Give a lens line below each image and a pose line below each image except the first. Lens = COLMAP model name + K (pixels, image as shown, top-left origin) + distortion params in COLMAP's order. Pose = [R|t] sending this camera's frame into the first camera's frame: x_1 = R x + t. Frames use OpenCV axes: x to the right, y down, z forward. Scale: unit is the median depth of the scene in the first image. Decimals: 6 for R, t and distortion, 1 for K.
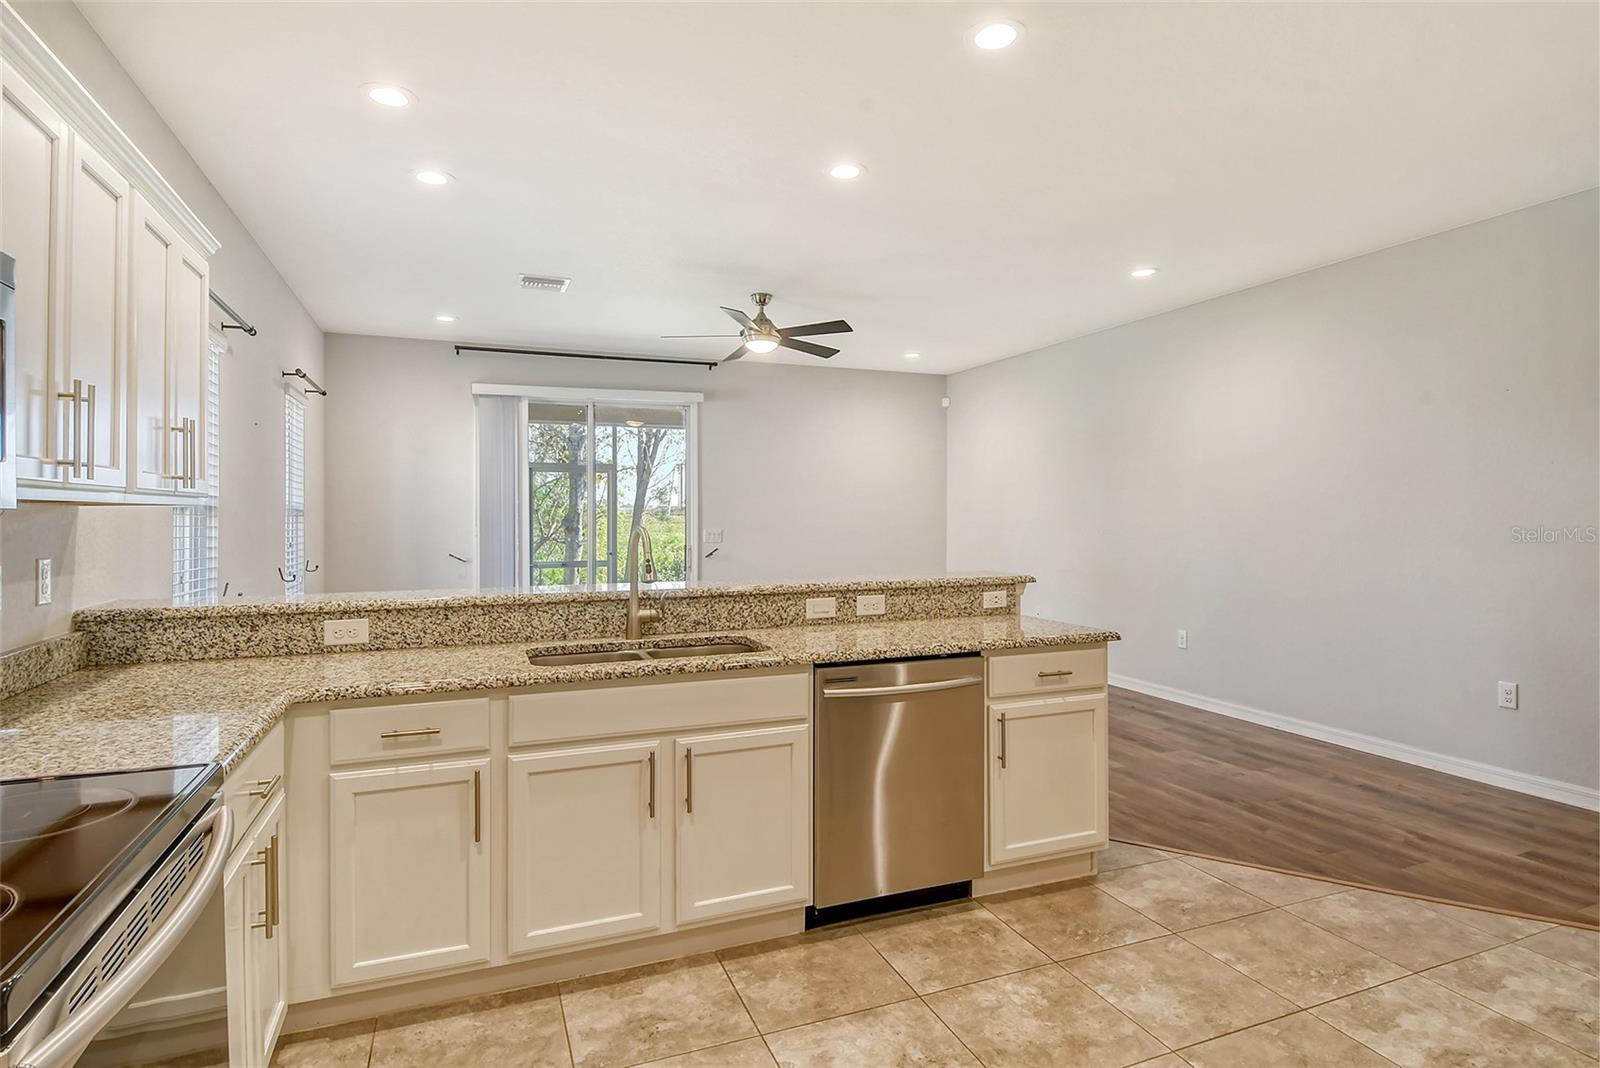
lens RADIAL K [[844.4, 0, 810.5], [0, 844.4, 503.4], [0, 0, 1]] dist [0.010464, -0.020134]
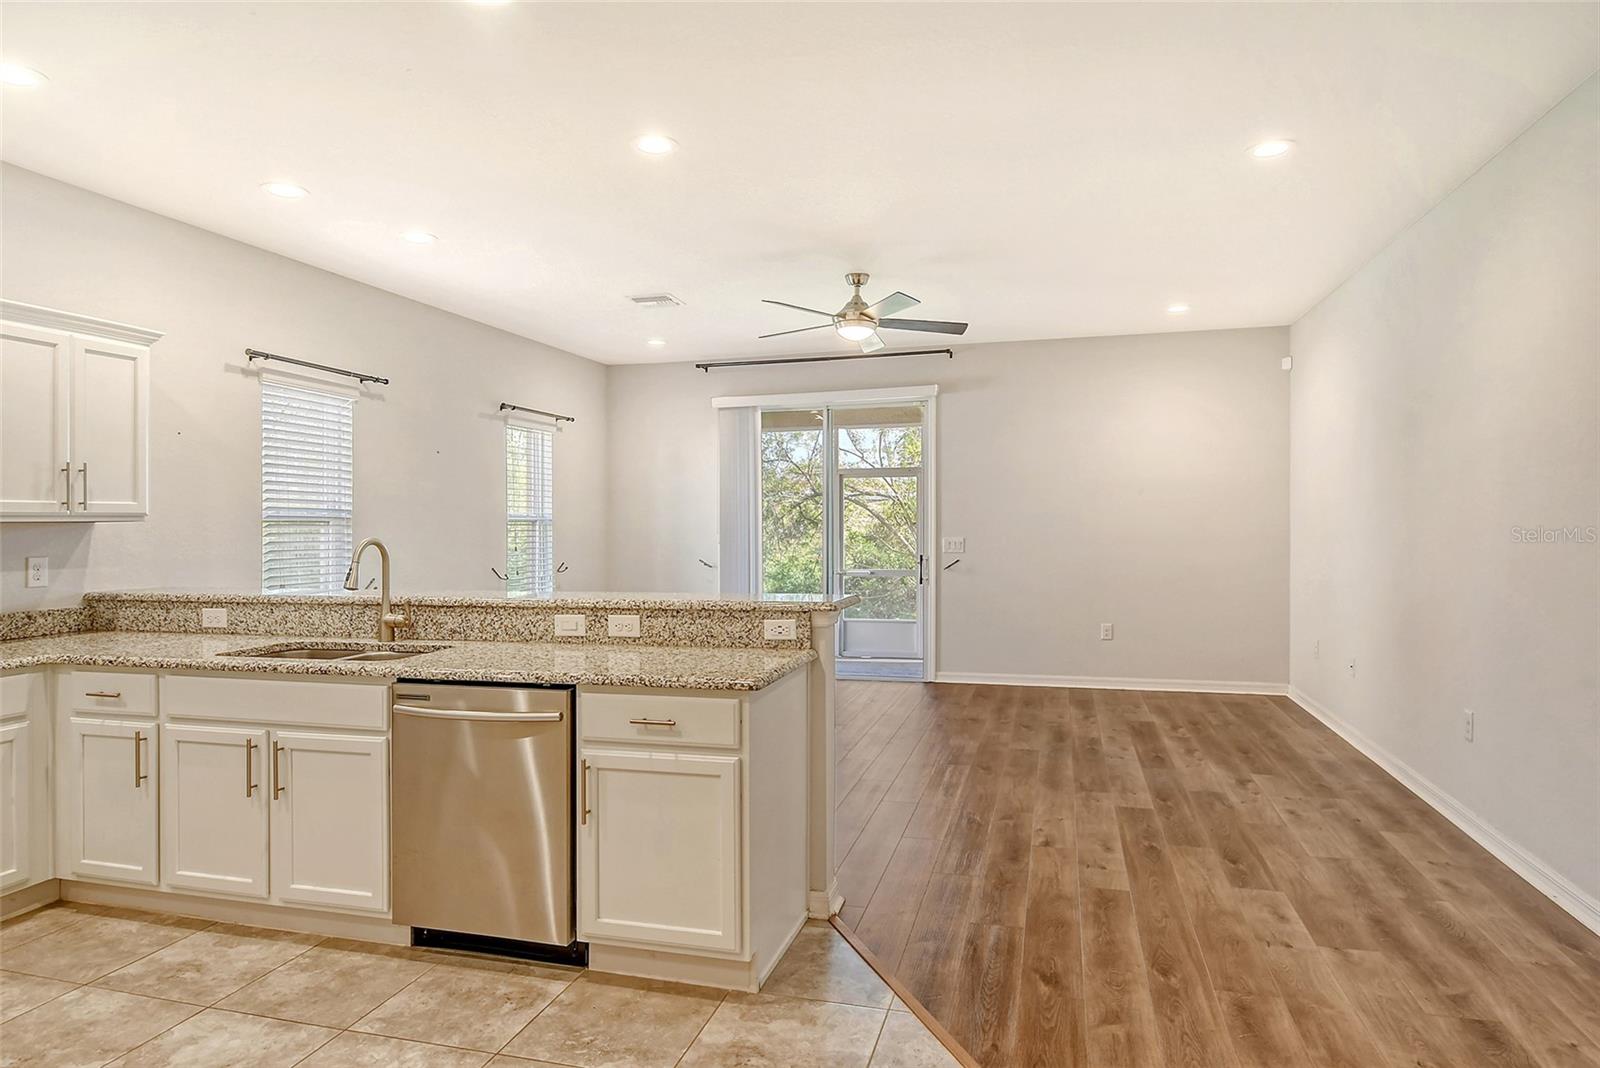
lens RADIAL K [[926.3, 0, 822.7], [0, 926.3, 493.5], [0, 0, 1]] dist [0.001164, -0.008185]
pose [[0.798500, -0.022487, -0.601574, 0.875382], [0.014923, 0.999734, -0.017563, -0.000564], [0.601809, 0.005047, 0.798624, 0.350021]]
